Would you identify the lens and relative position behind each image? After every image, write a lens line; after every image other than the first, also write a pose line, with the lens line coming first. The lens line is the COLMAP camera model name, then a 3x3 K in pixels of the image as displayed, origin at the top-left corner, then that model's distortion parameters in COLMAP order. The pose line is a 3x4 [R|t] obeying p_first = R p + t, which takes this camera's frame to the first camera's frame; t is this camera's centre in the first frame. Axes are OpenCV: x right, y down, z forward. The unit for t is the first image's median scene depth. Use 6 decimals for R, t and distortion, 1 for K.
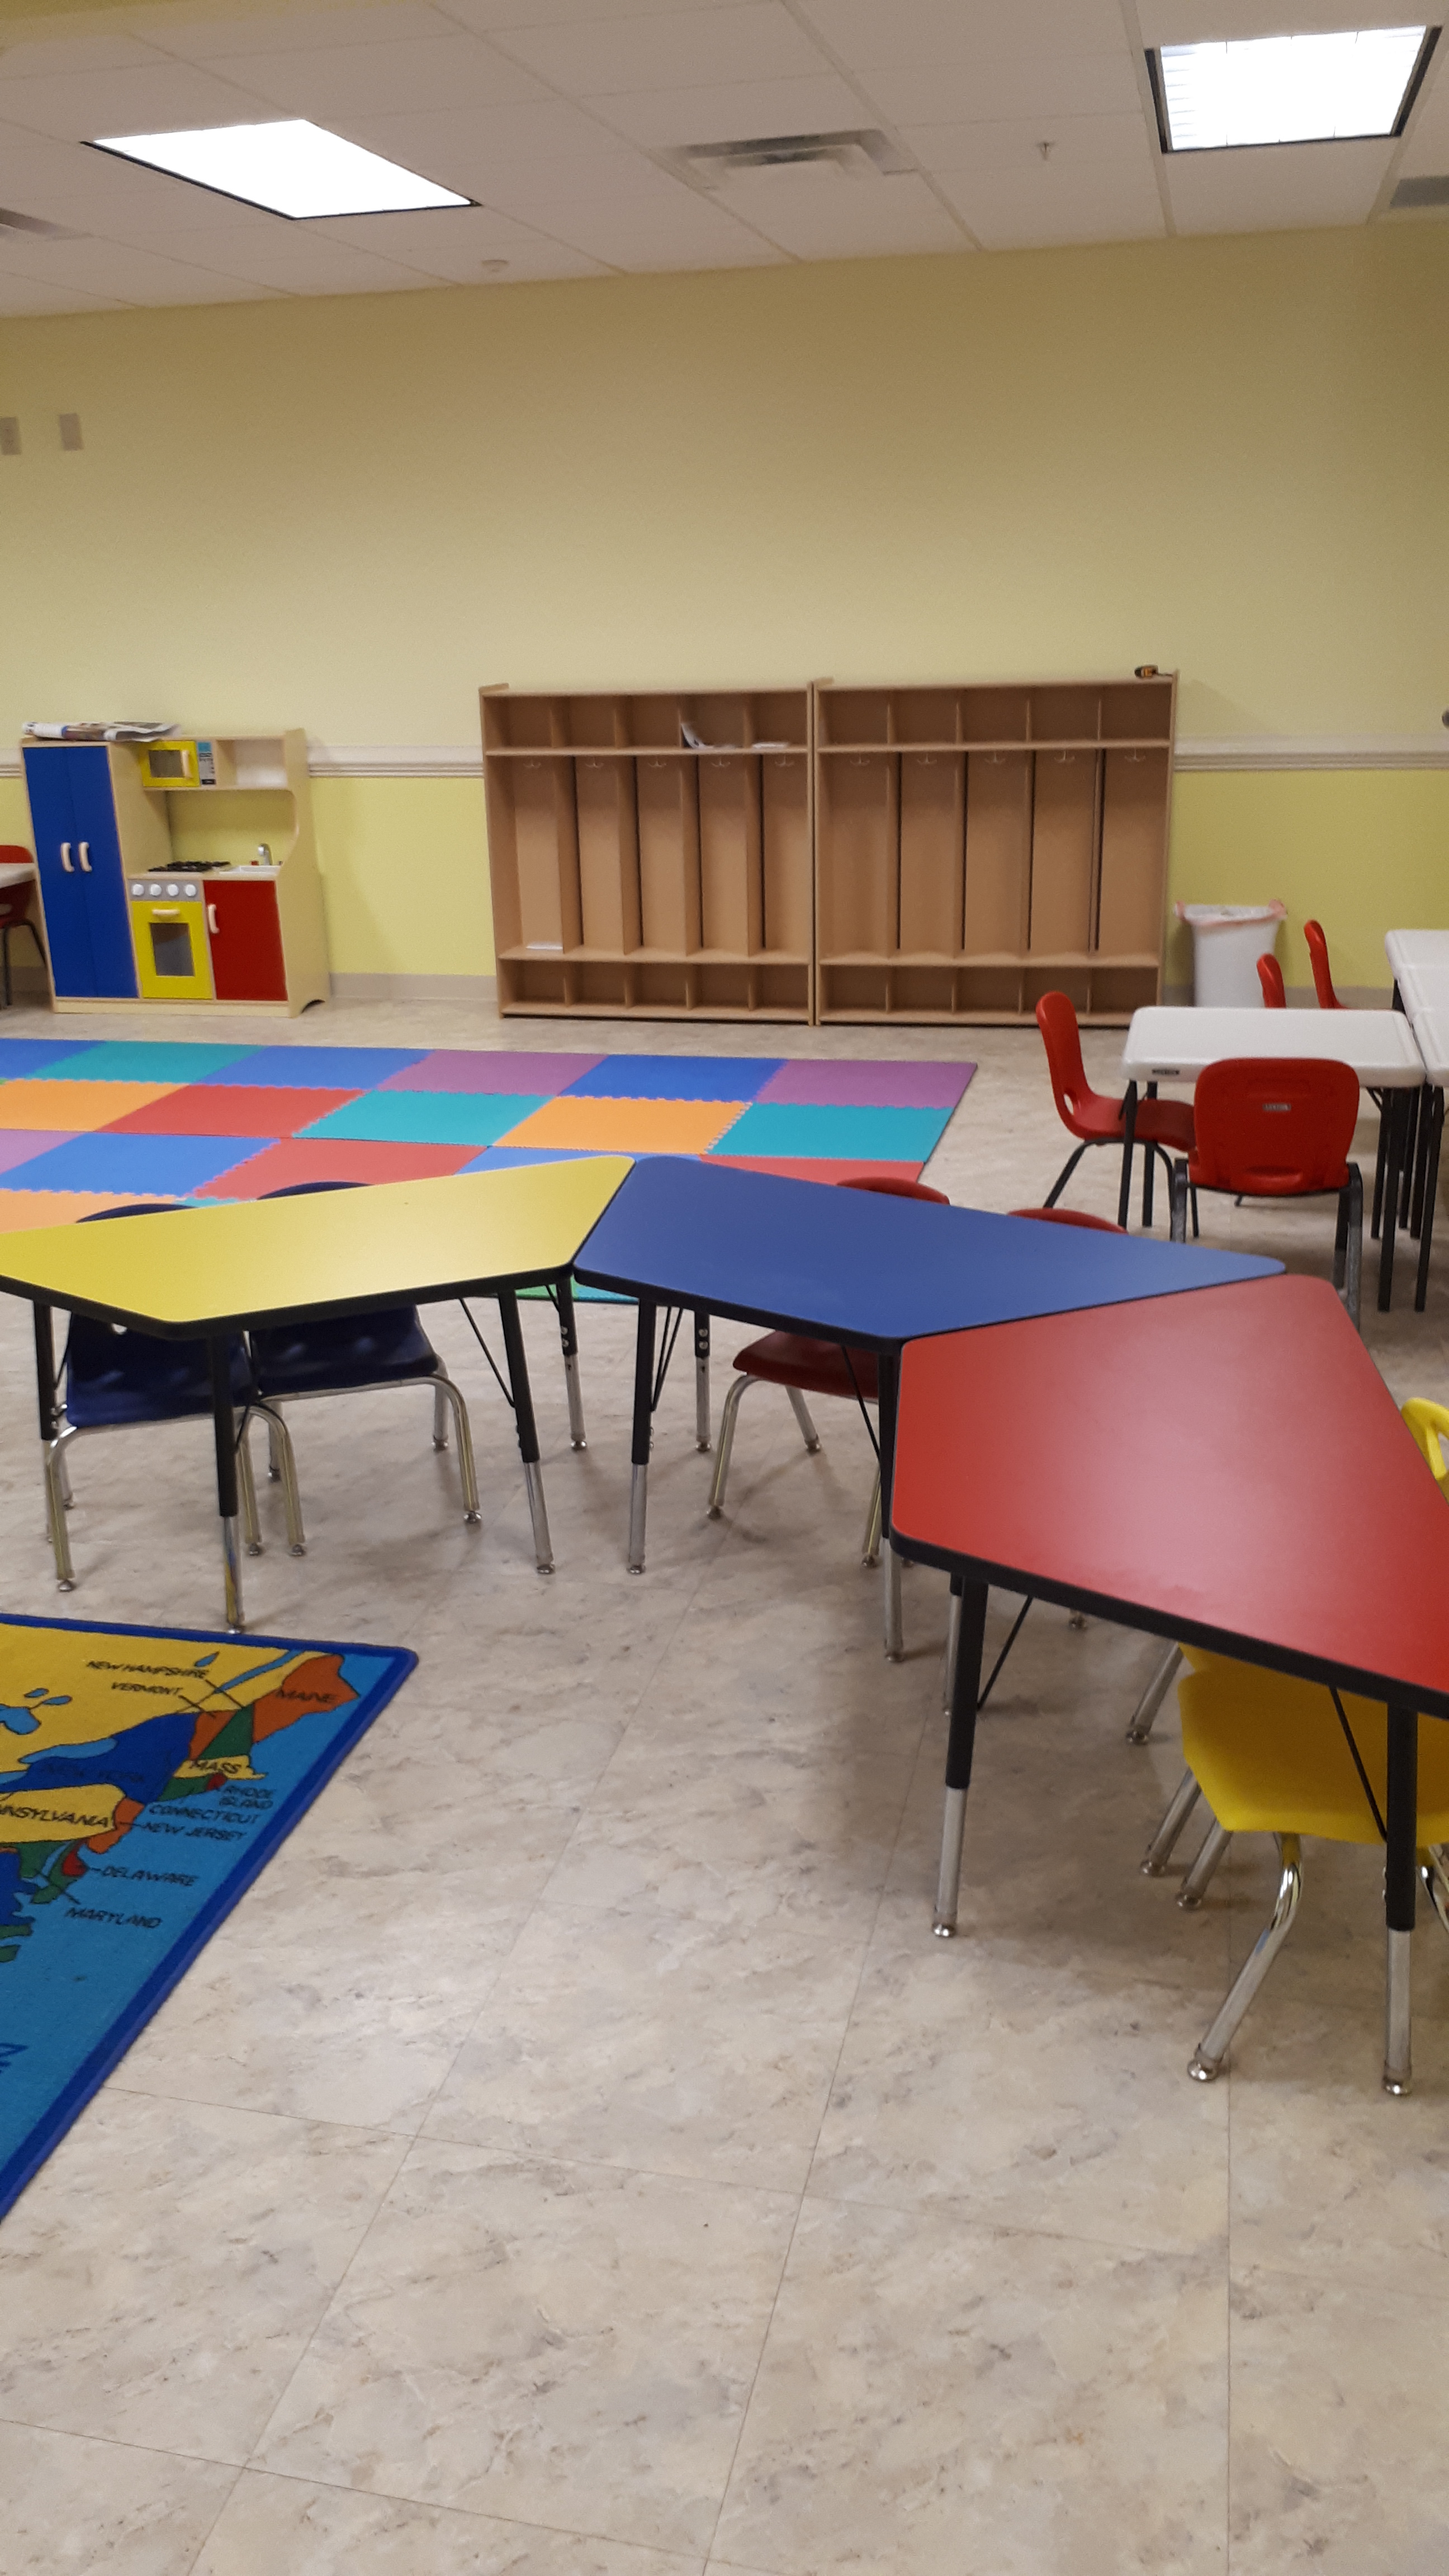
lens RADIAL K [[2038.2, 0, 688.8], [0, 2038.2, 1287.1], [0, 0, 1]] dist [0.096796, -0.252715]
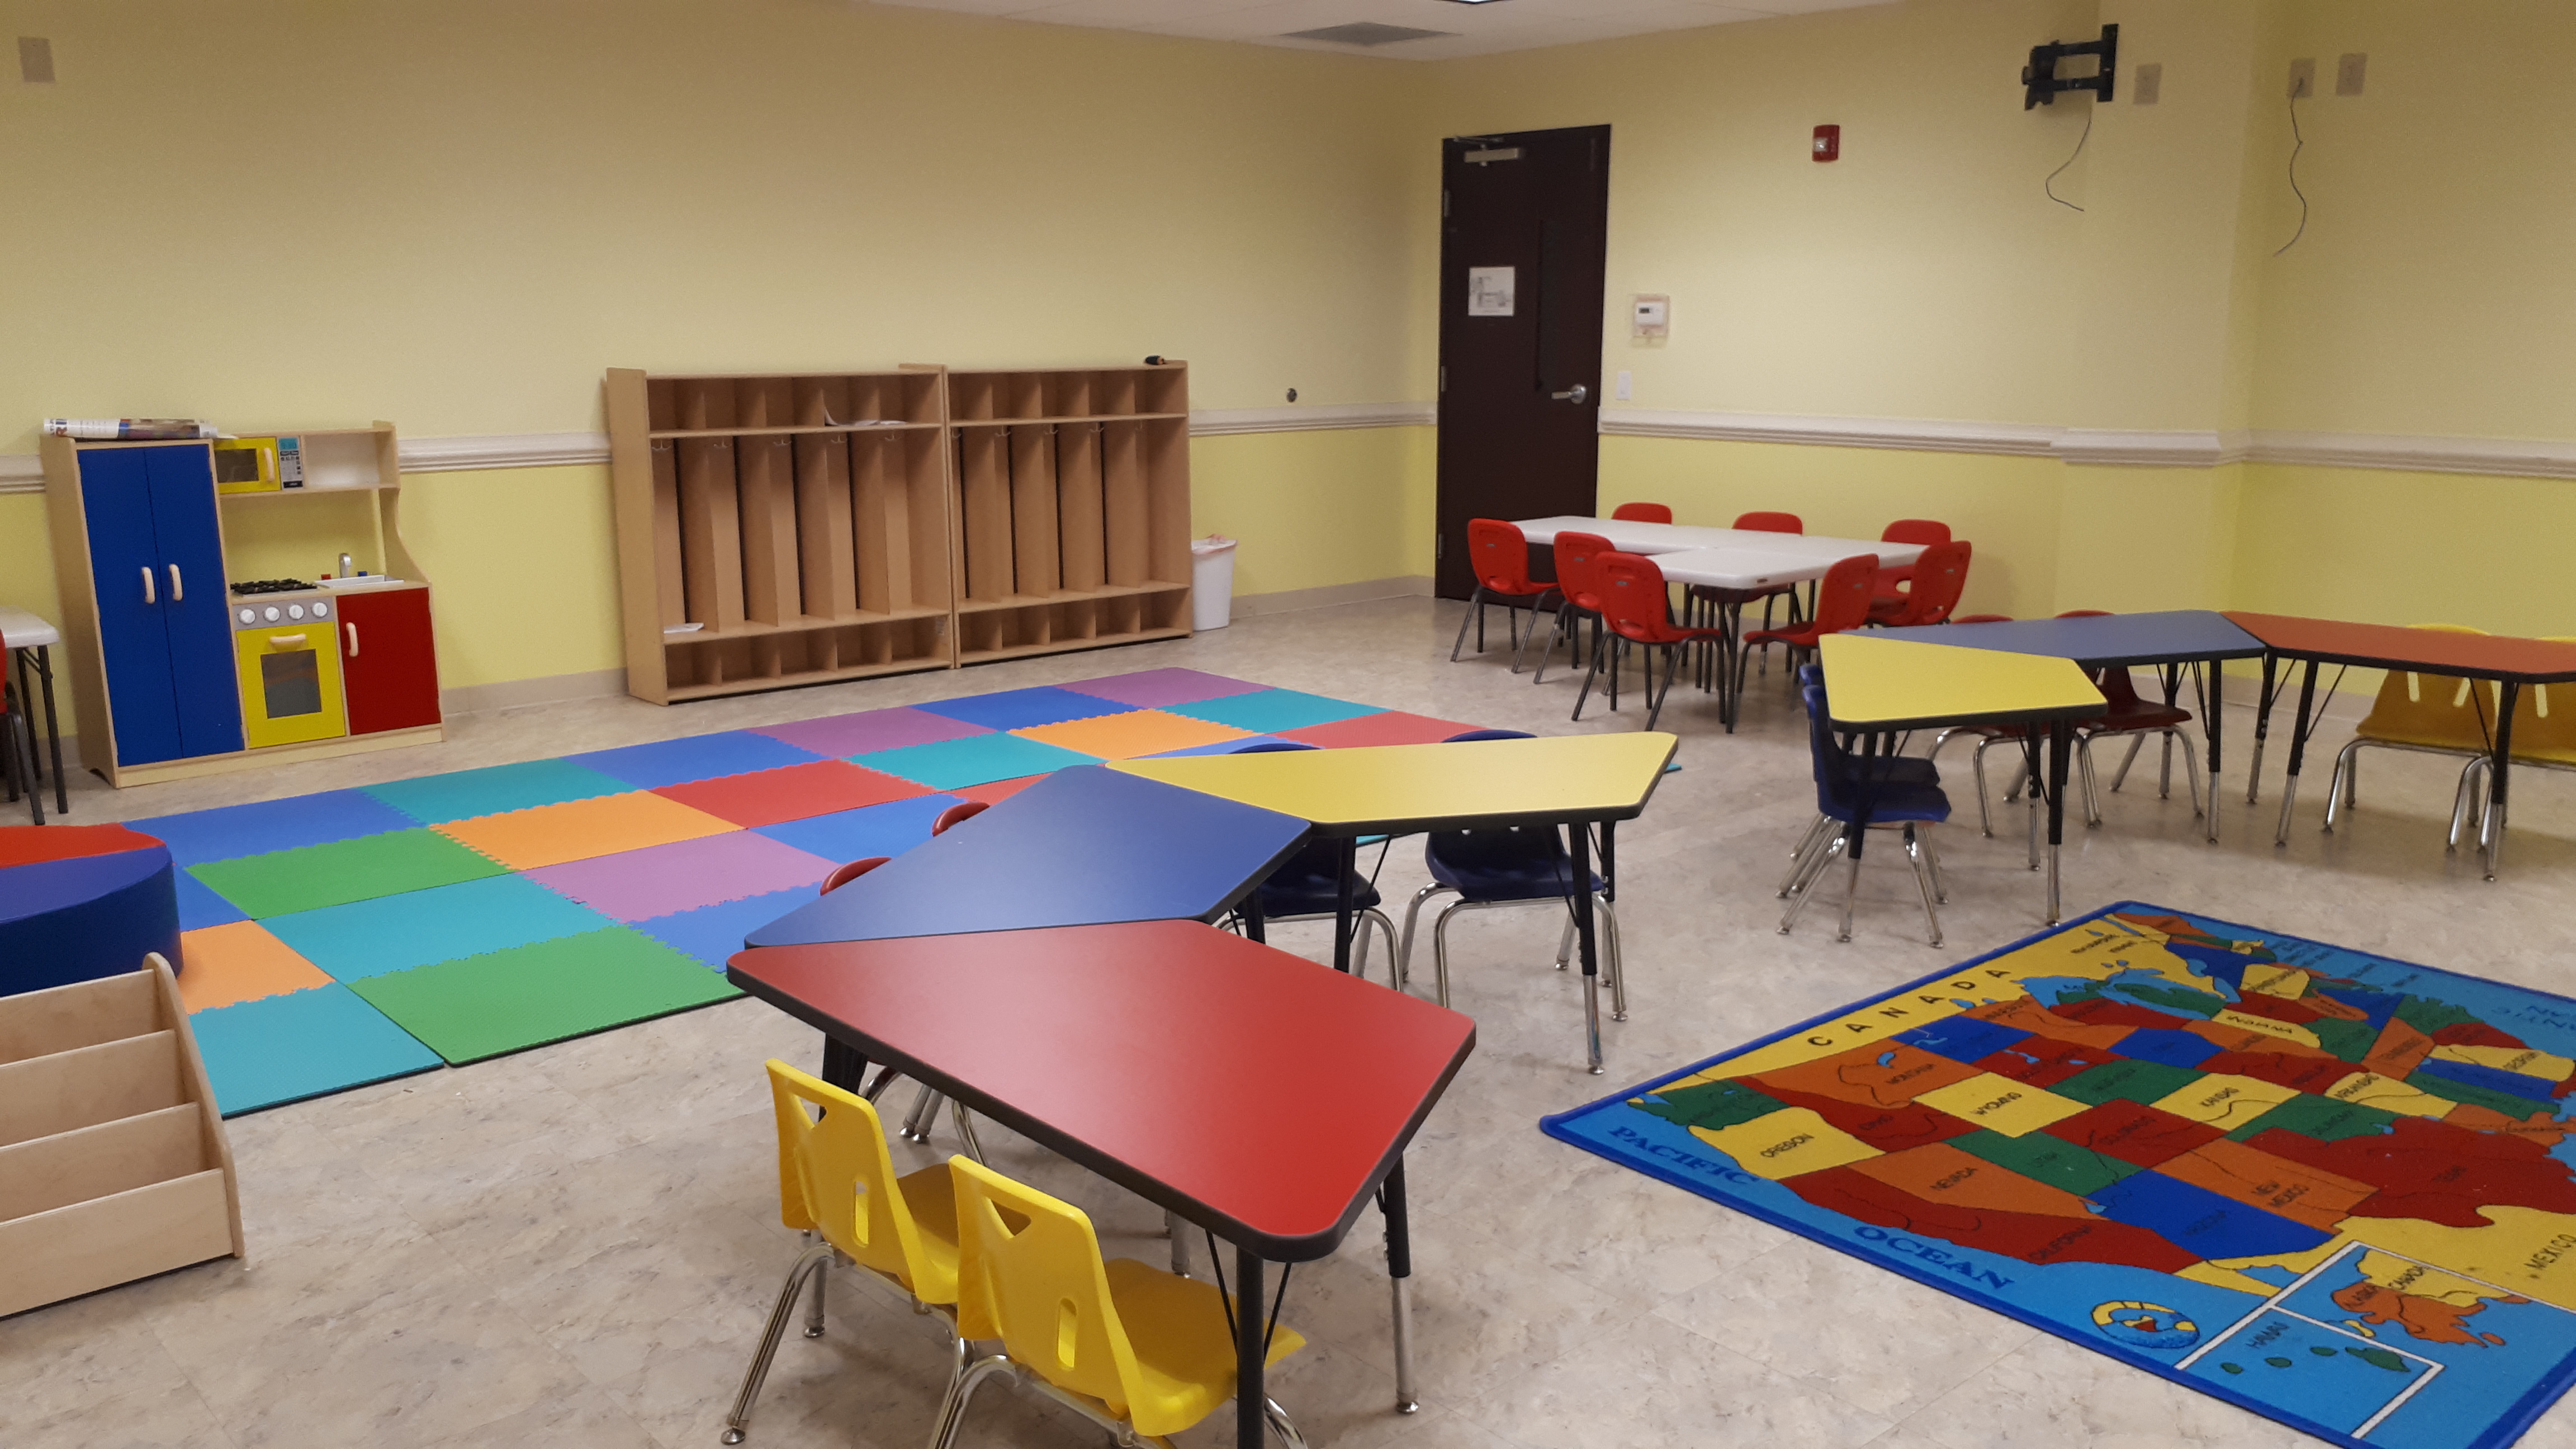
lens RADIAL K [[2050.3, 0, 1288.0], [0, 2050.3, 724.5], [0, 0, 1]] dist [0.012761, -0.001348]
pose [[0.565658, -0.137542, 0.813089, -0.733948], [0.249802, 0.968245, -0.009996, -0.042906], [-0.785895, 0.208766, 0.582054, 0.221068]]
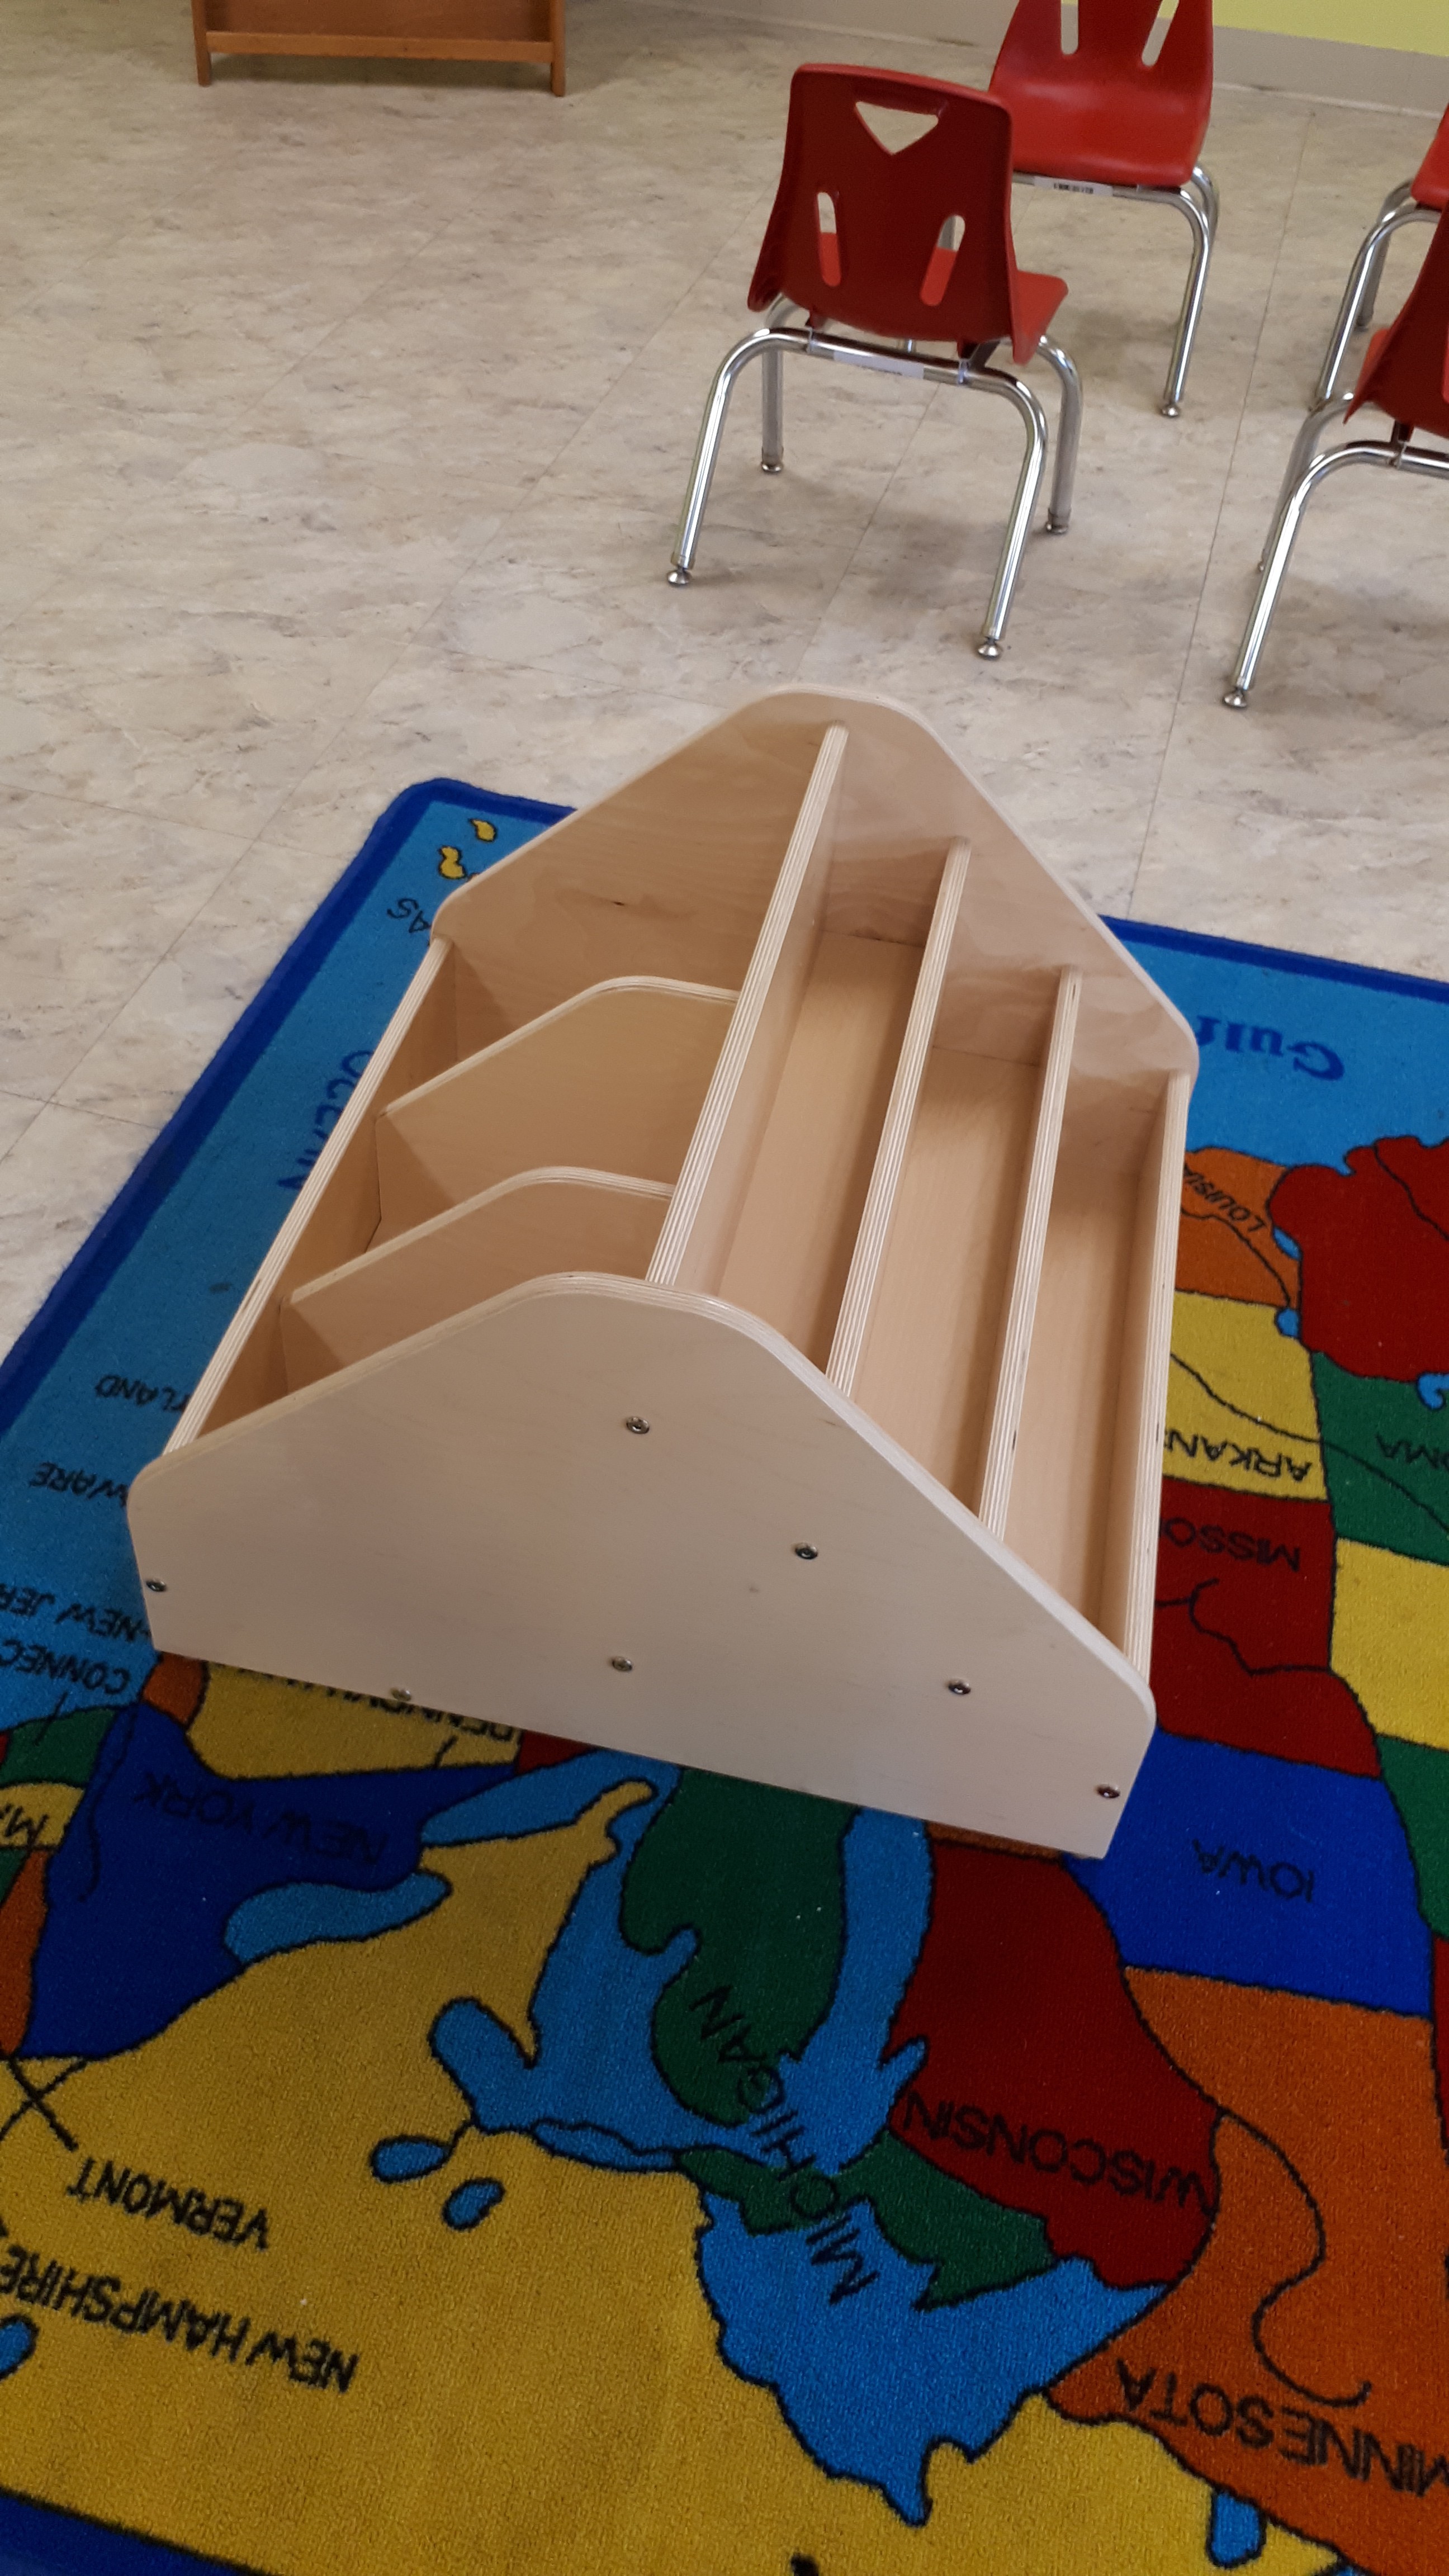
lens RADIAL K [[2050.3, 0, 724.5], [0, 2050.3, 1288.0], [0, 0, 1]] dist [0.012761, -0.001348]
pose [[-0.999801, -0.017405, -0.009725, -0.140697], [-0.016297, 0.432444, 0.901513, -0.079504], [-0.011486, 0.901493, -0.432642, 0.399651]]
